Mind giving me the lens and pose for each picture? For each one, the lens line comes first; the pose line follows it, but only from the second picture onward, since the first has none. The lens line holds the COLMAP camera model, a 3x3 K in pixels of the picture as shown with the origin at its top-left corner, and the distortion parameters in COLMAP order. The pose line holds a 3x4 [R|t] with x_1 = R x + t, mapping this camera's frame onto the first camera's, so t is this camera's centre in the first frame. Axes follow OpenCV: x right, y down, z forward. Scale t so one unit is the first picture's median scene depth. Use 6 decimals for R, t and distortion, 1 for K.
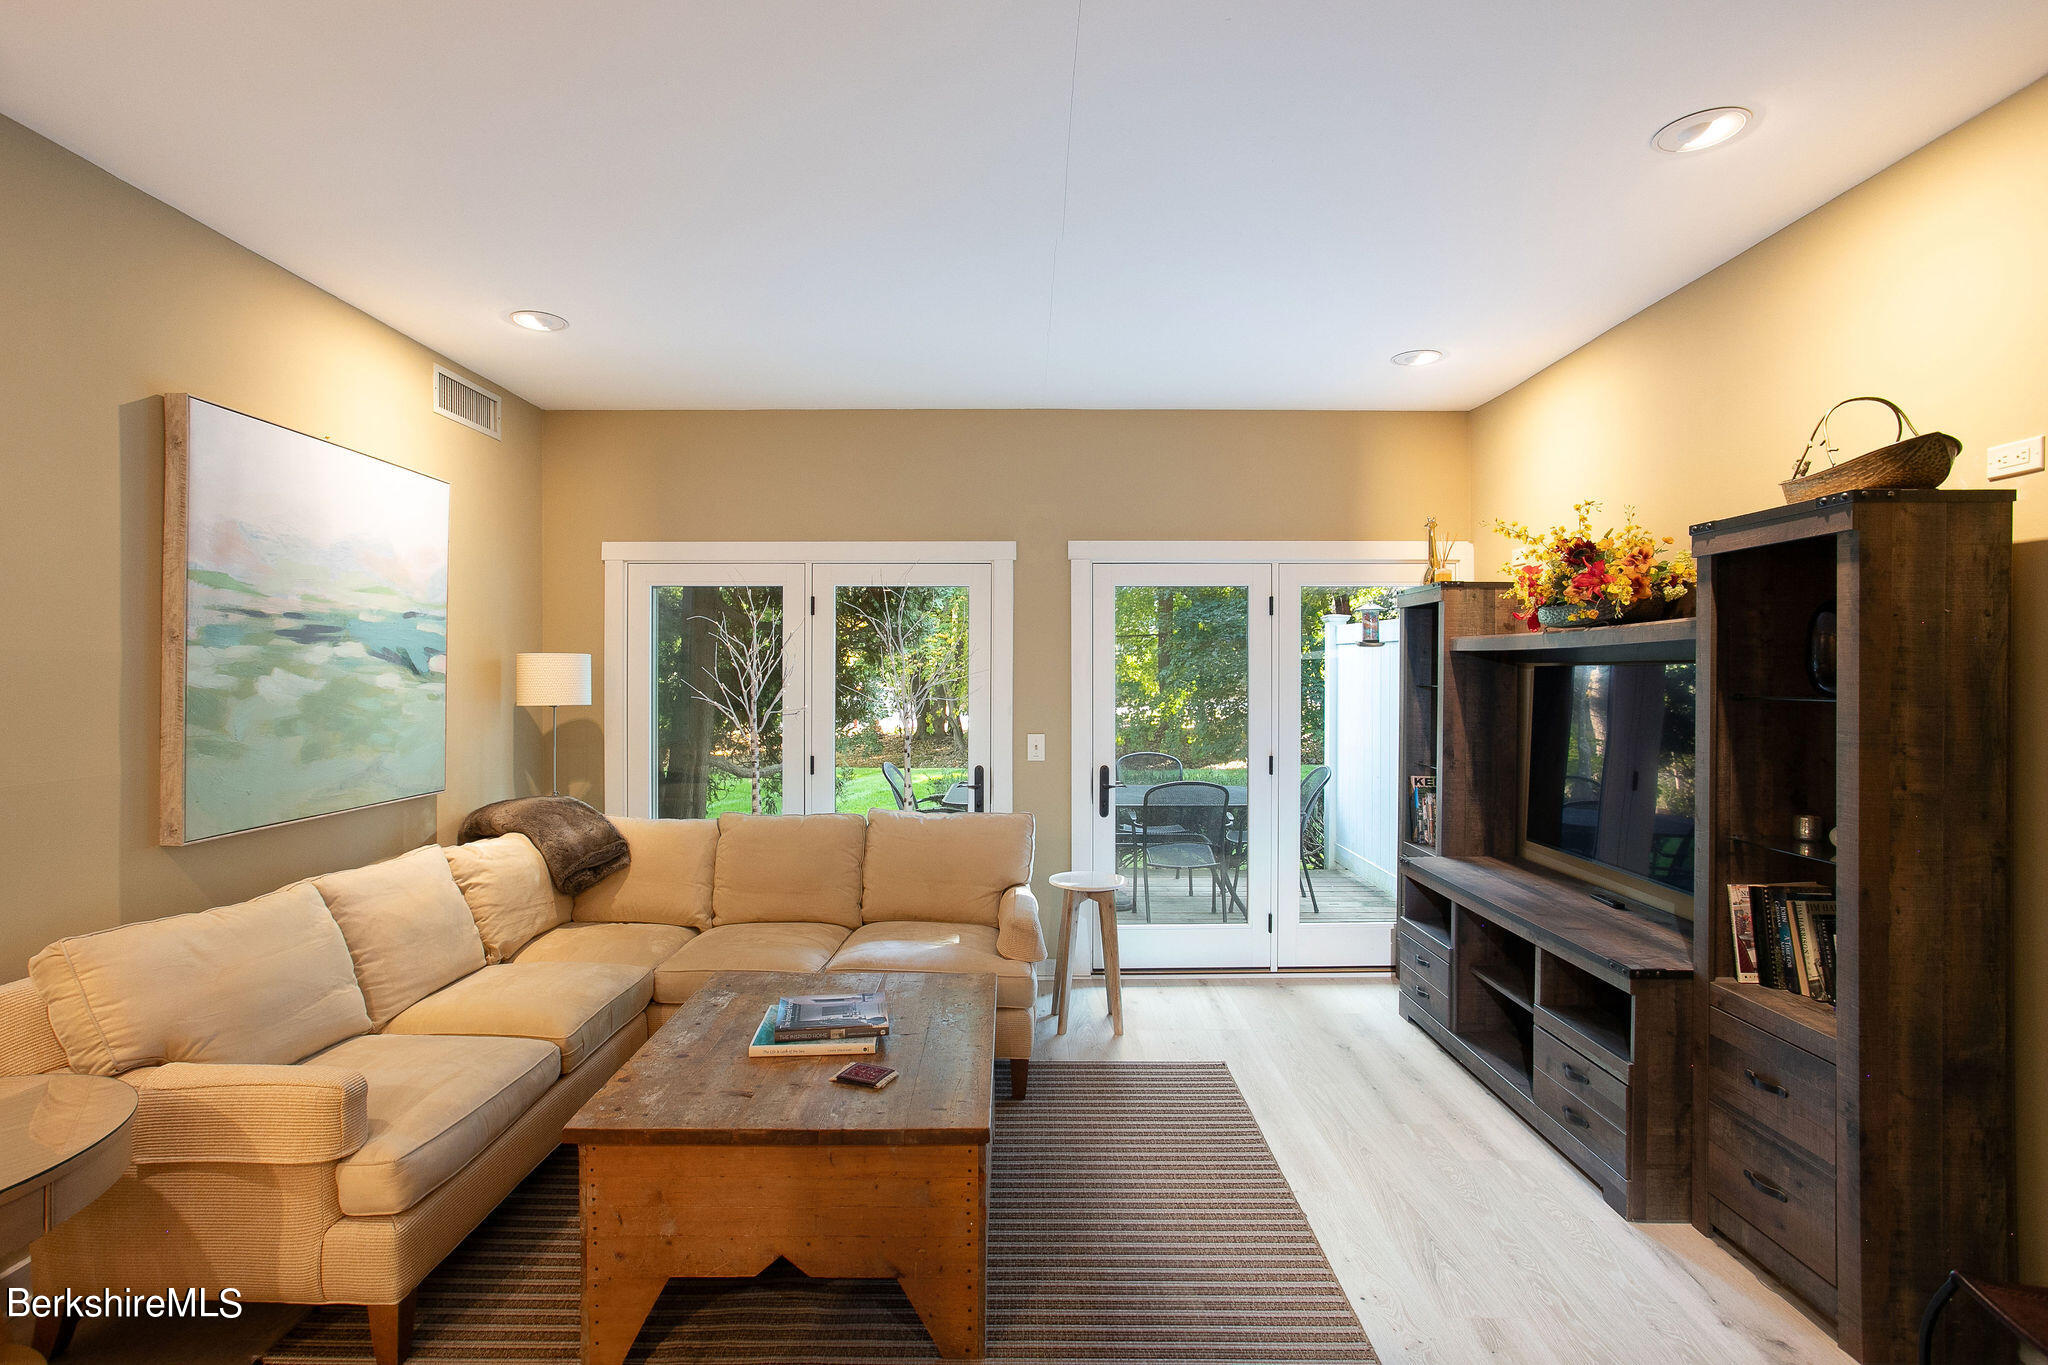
lens RADIAL K [[984.9, 0, 1020.9], [0, 984.9, 681.4], [0, 0, 1]] dist [-0.058765, 0.036062]
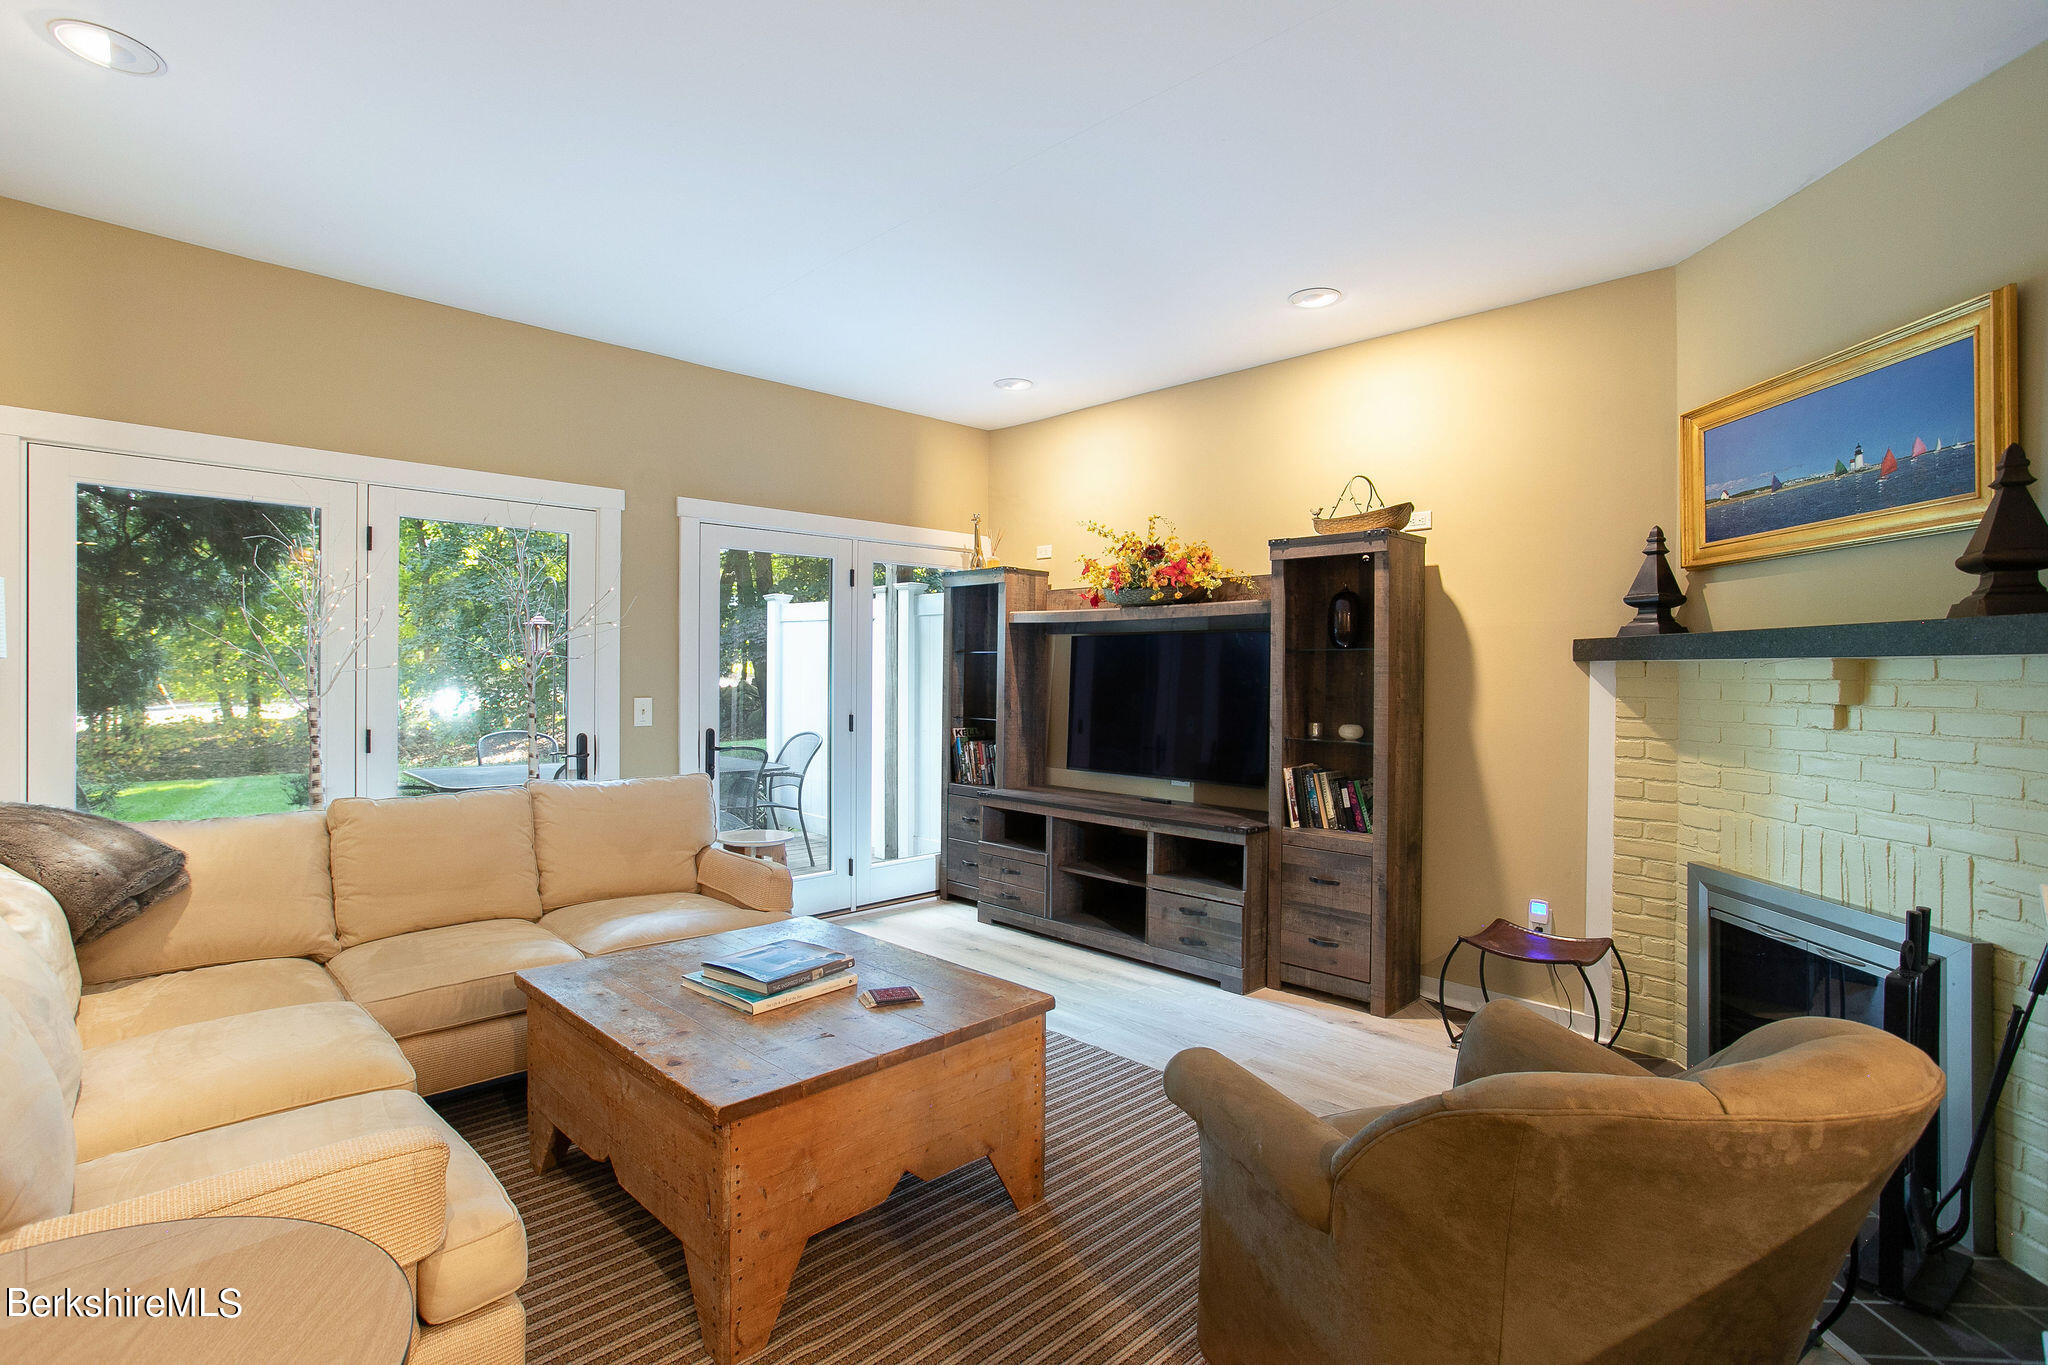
lens RADIAL K [[984.9, 0, 1020.9], [0, 984.9, 681.4], [0, 0, 1]] dist [-0.058765, 0.036062]
pose [[0.713367, -0.003308, 0.700783, -0.695326], [-0.001415, 0.999980, 0.006161, 0.057596], [-0.700789, -0.005387, 0.713348, 0.149755]]
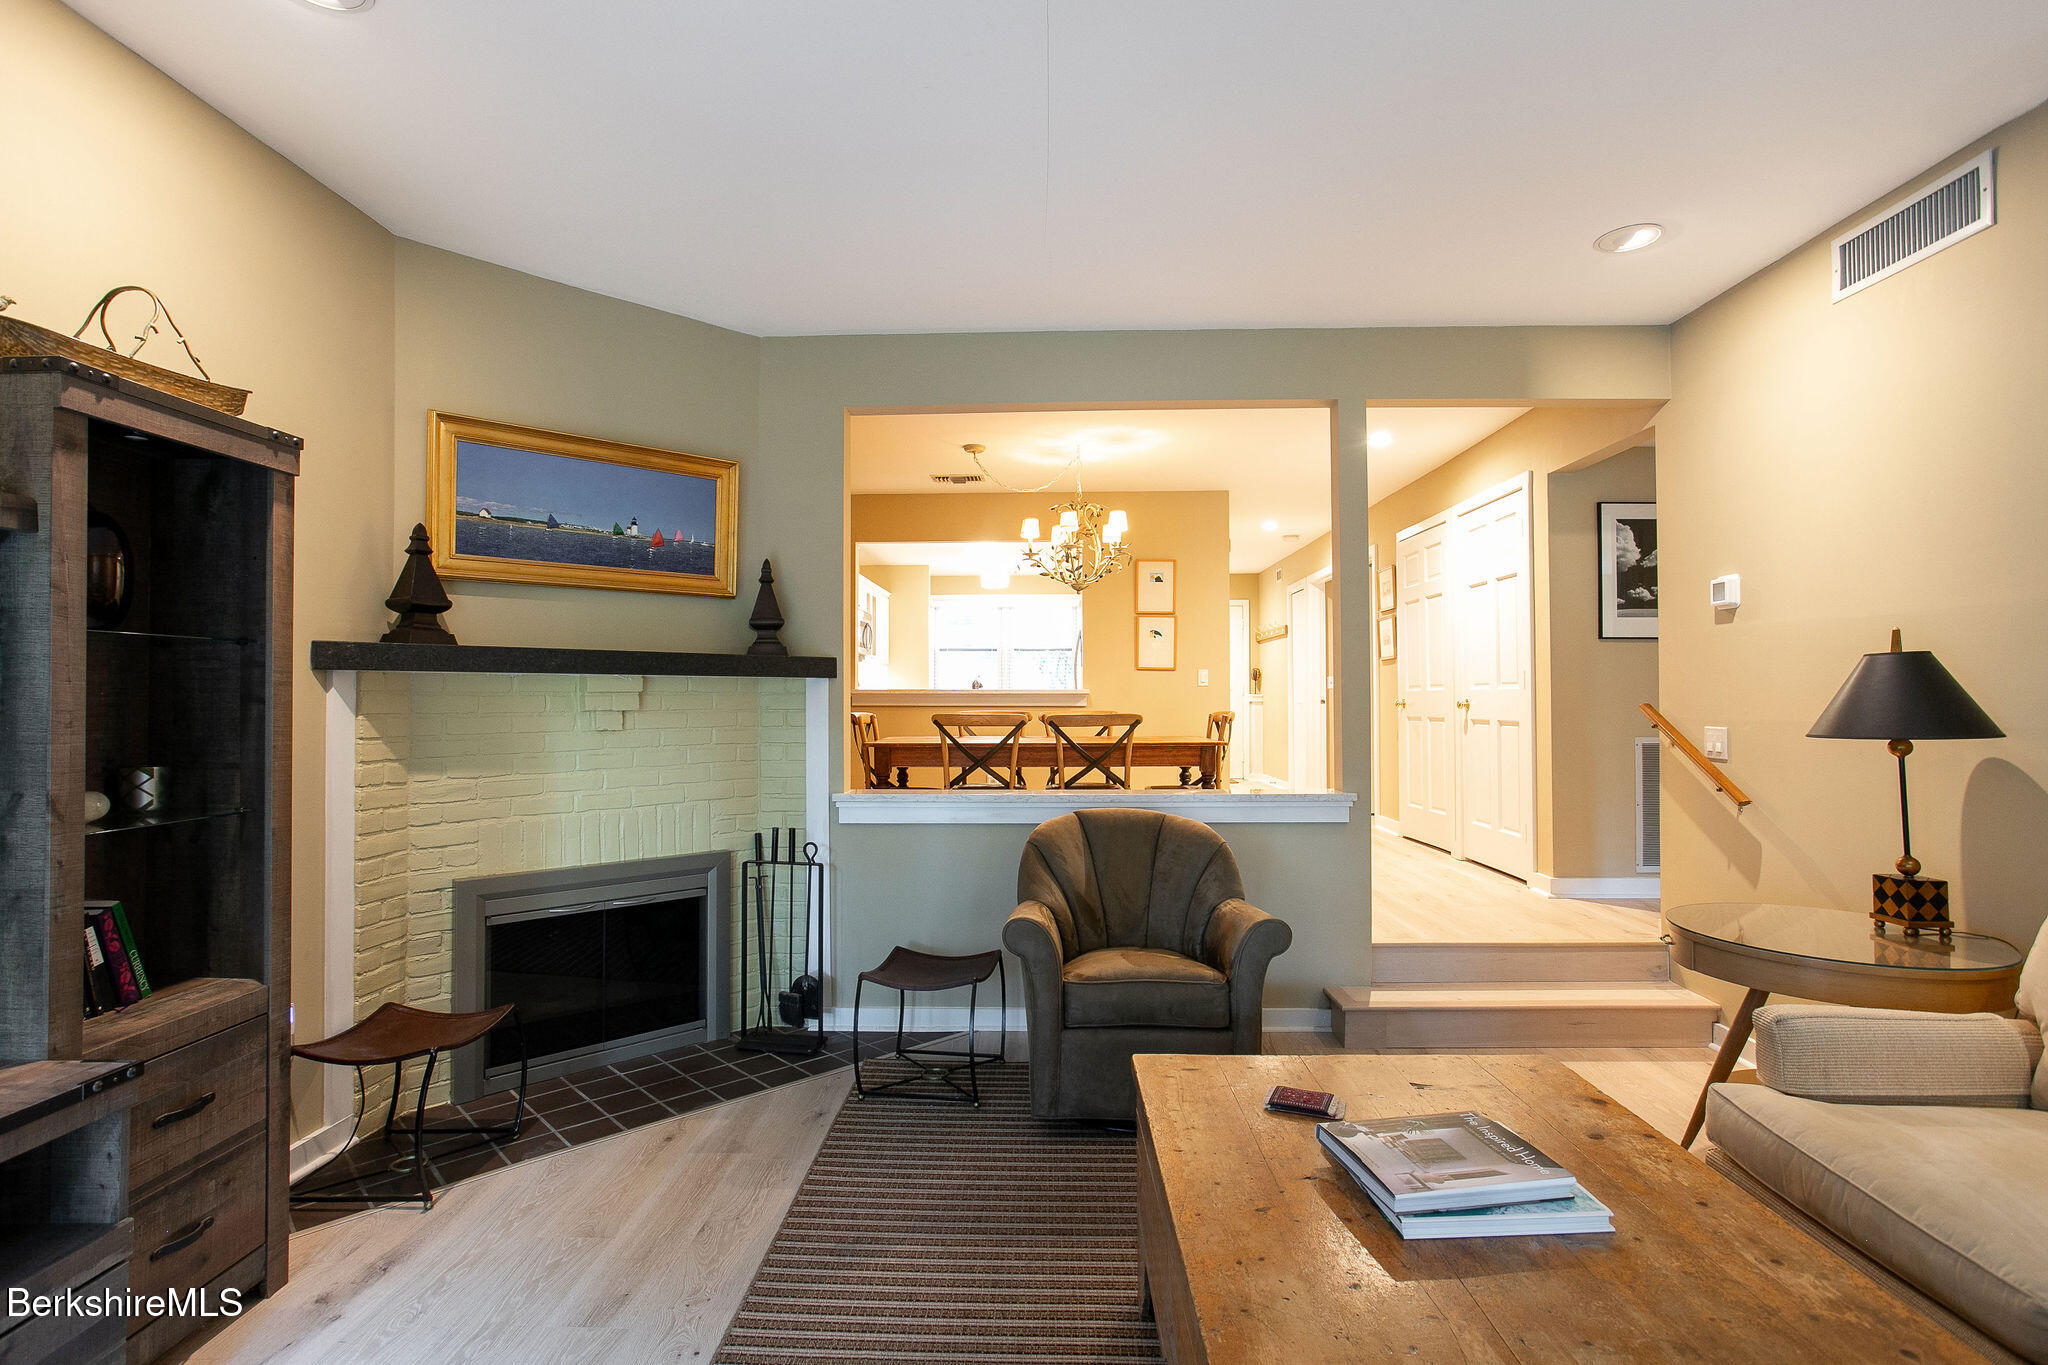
lens RADIAL K [[984.9, 0, 1020.9], [0, 984.9, 681.4], [0, 0, 1]] dist [-0.058765, 0.036062]
pose [[-0.999535, 0.000733, 0.030470, 0.042160], [0.000453, 0.999958, -0.009186, 0.058942], [-0.030476, -0.009168, -0.999493, 1.598304]]
